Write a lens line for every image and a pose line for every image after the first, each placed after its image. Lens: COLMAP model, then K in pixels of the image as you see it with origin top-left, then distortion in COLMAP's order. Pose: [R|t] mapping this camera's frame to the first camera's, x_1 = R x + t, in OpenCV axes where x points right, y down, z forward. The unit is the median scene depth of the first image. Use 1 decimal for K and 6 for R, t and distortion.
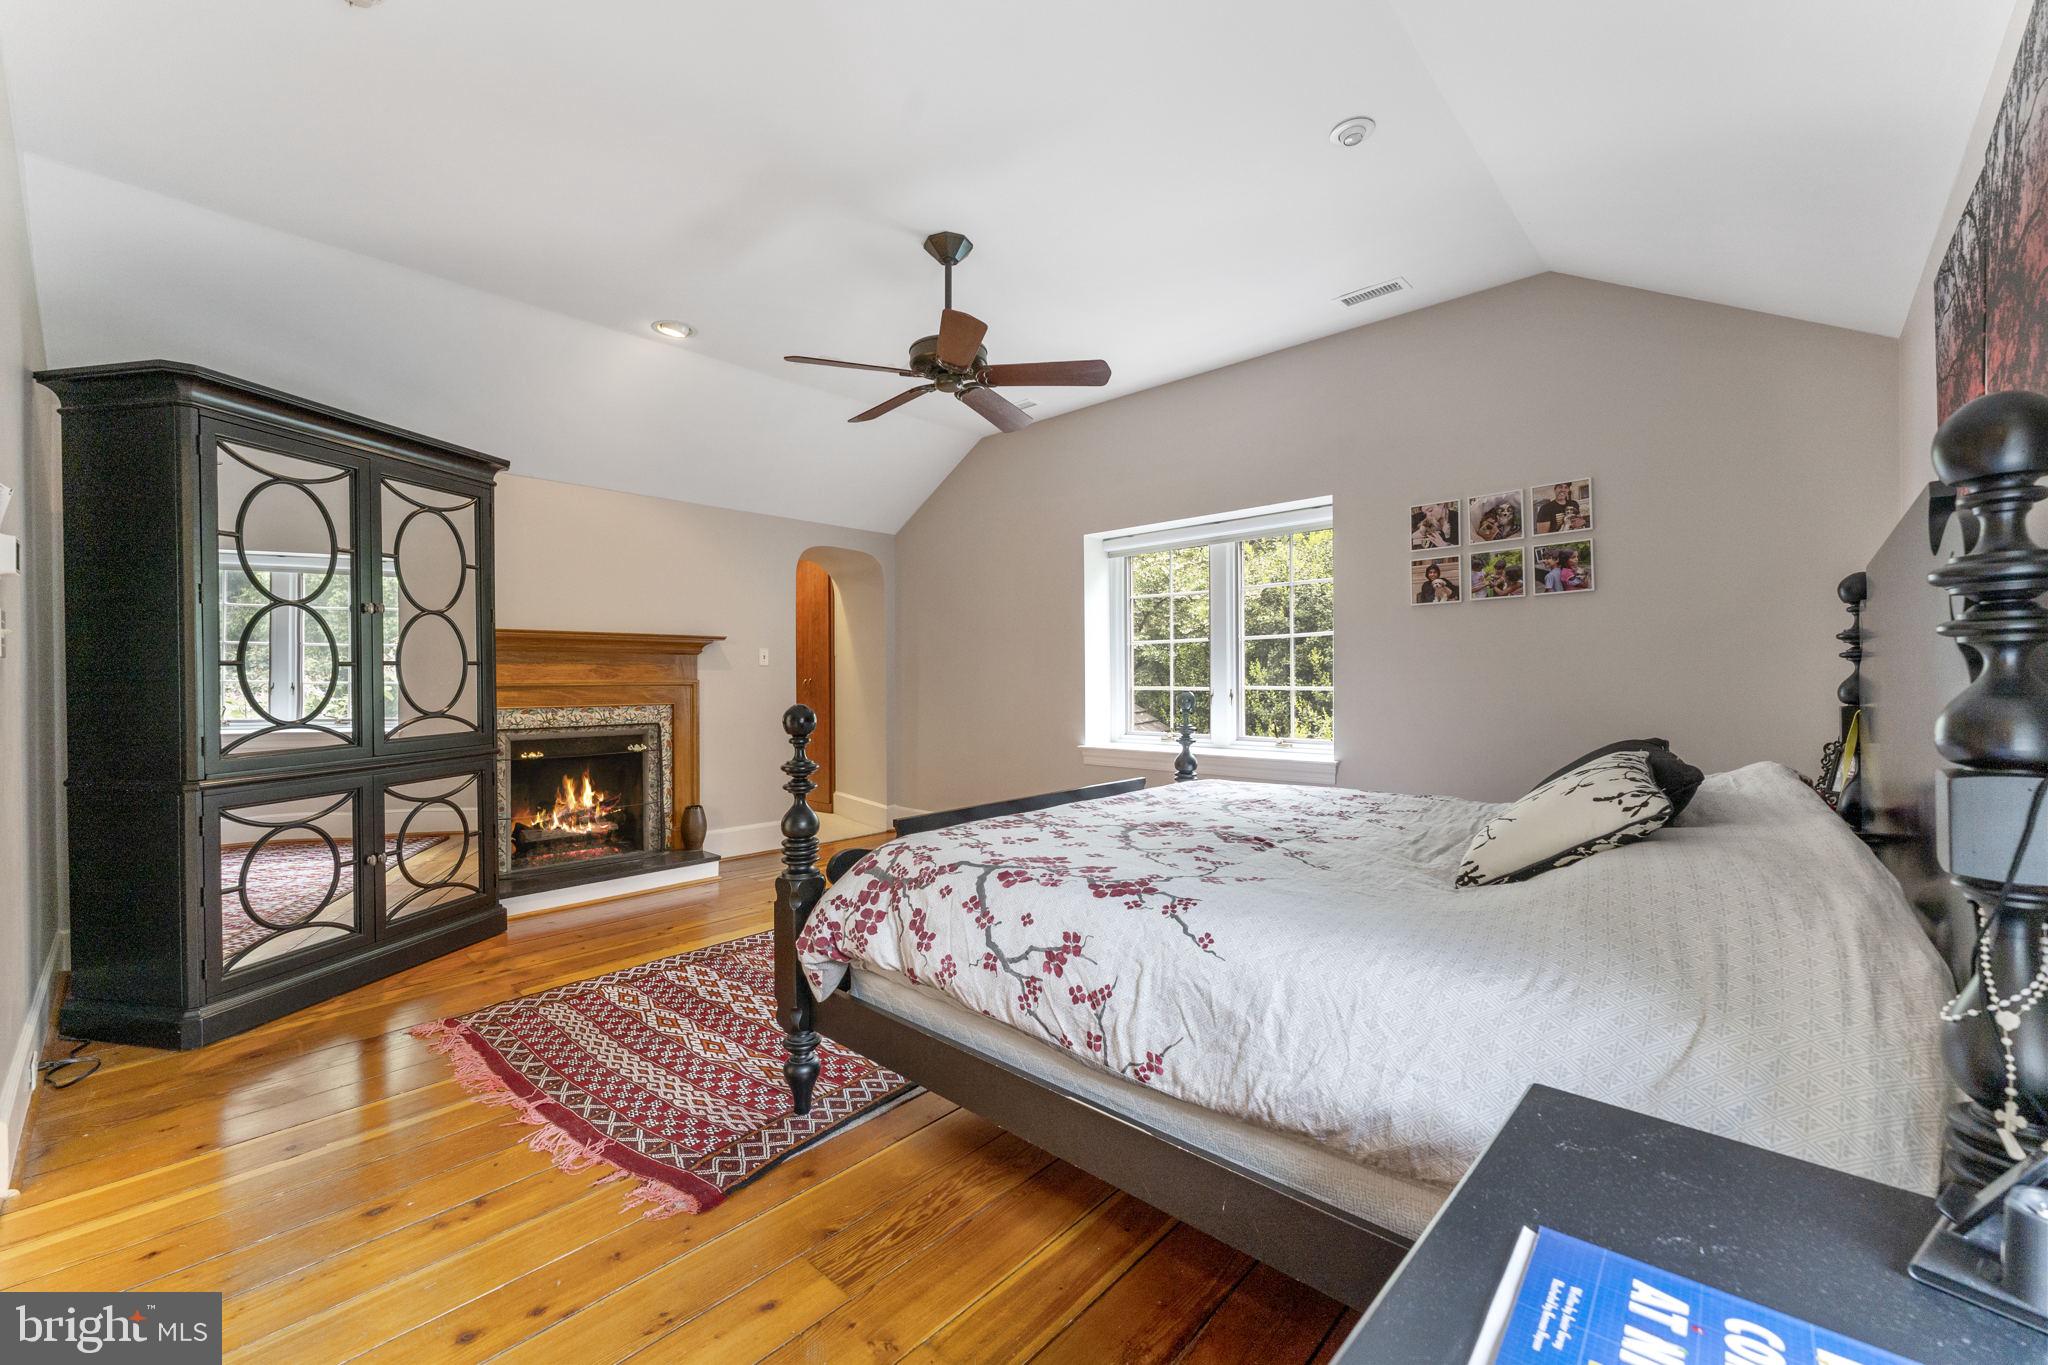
lens RADIAL K [[848.9, 0, 1027.6], [0, 848.9, 687.2], [0, 0, 1]] dist [-0.029385, -0.001227]
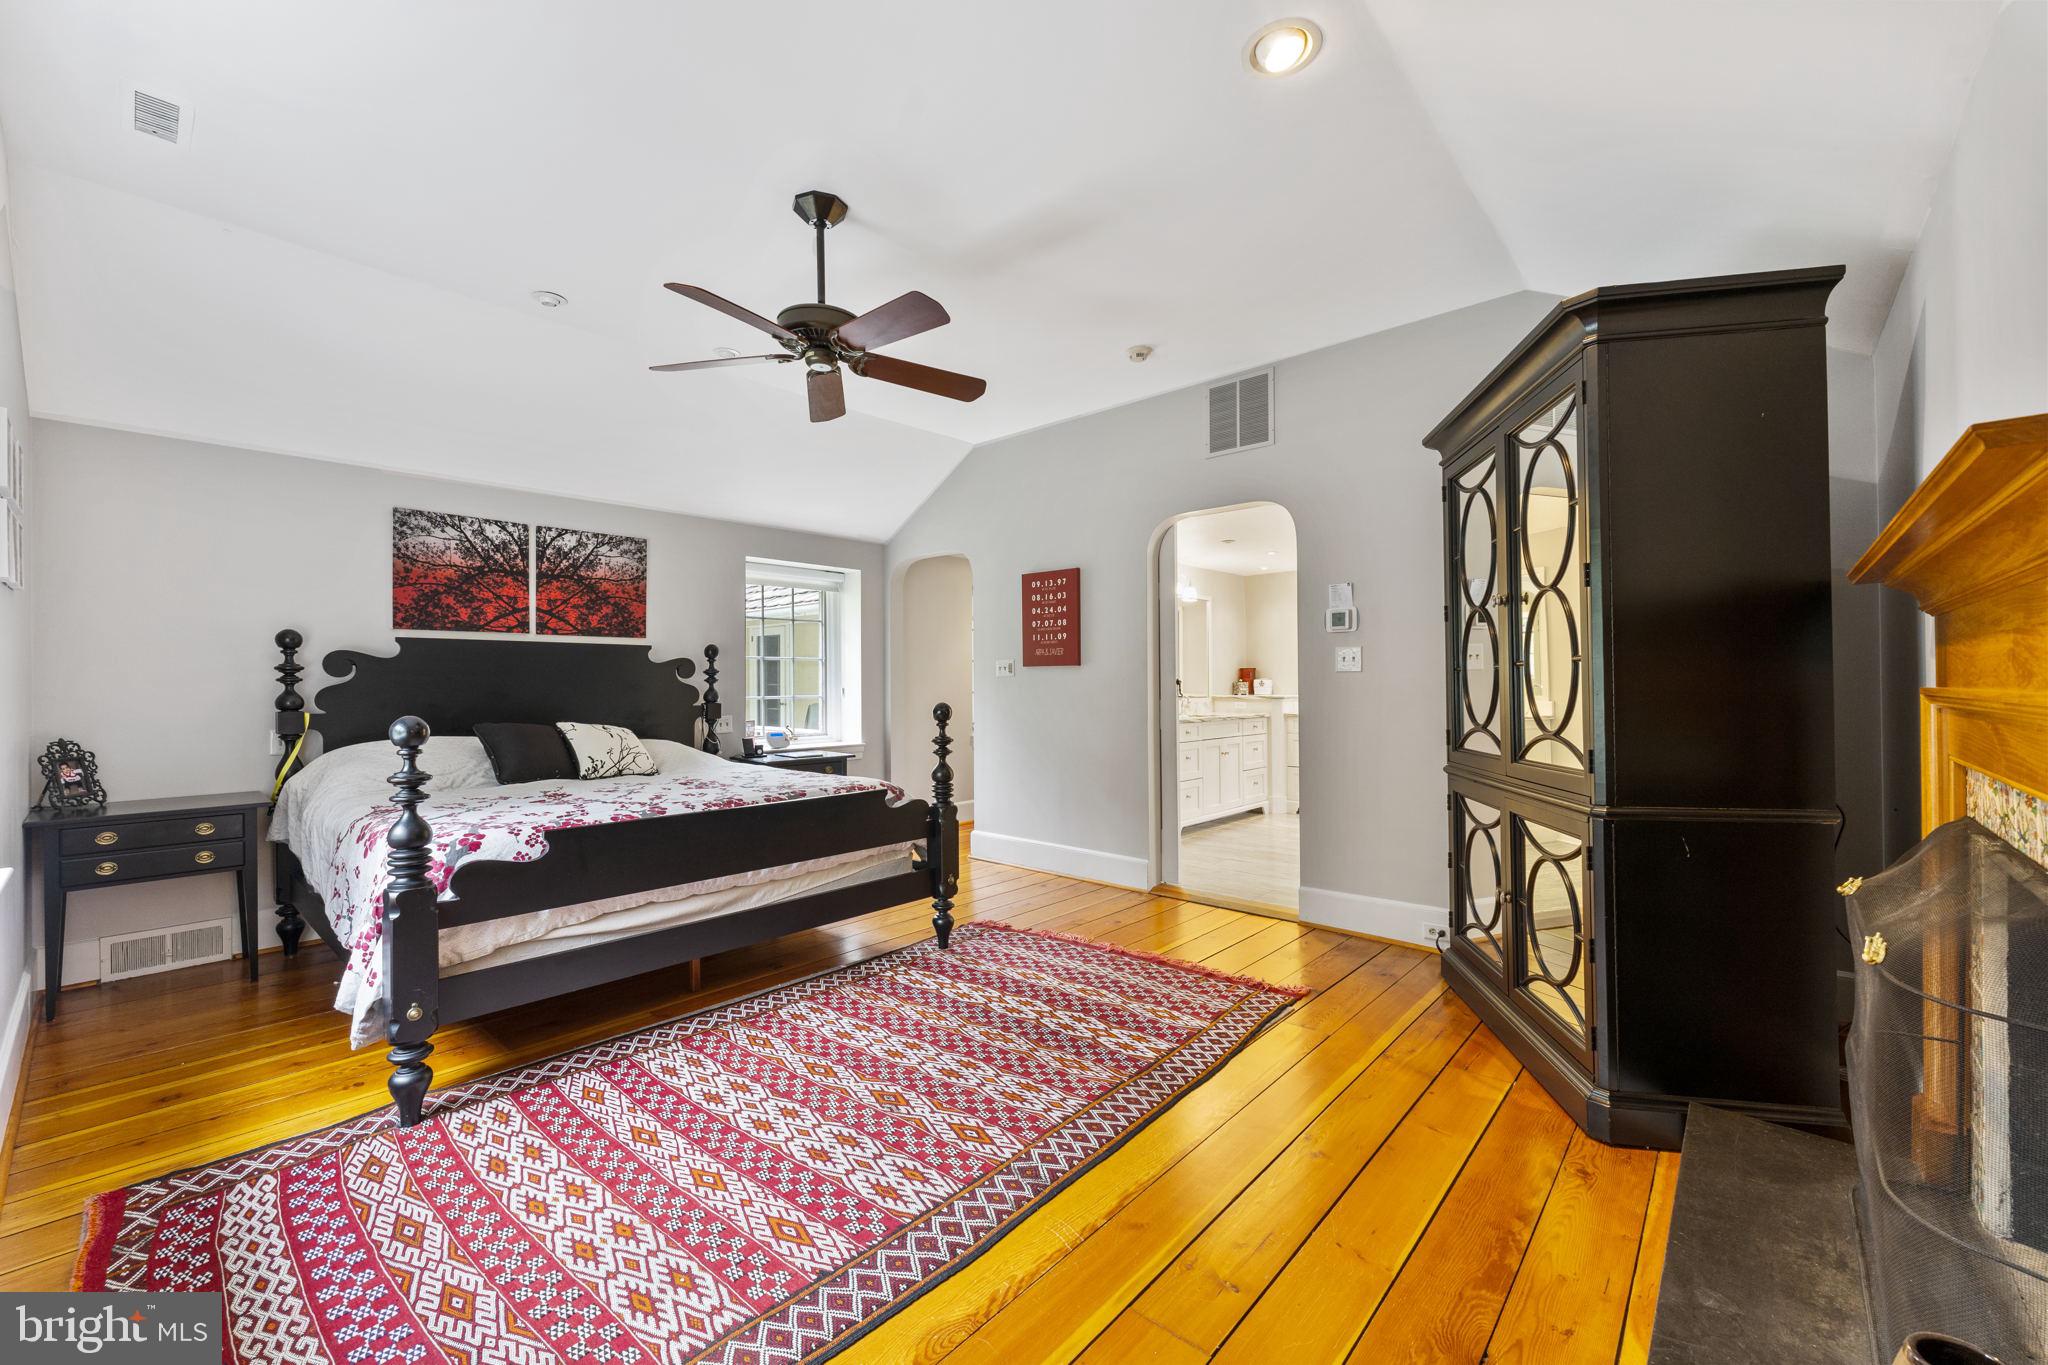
lens RADIAL K [[848.9, 0, 1016.3], [0, 848.9, 682.5], [0, 0, 1]] dist [-0.029385, -0.001227]
pose [[-0.999939, 0.011052, -0.000270, -0.326139], [0.011050, 0.999921, 0.006029, -0.024036], [0.000336, 0.006026, -0.999982, 2.093703]]
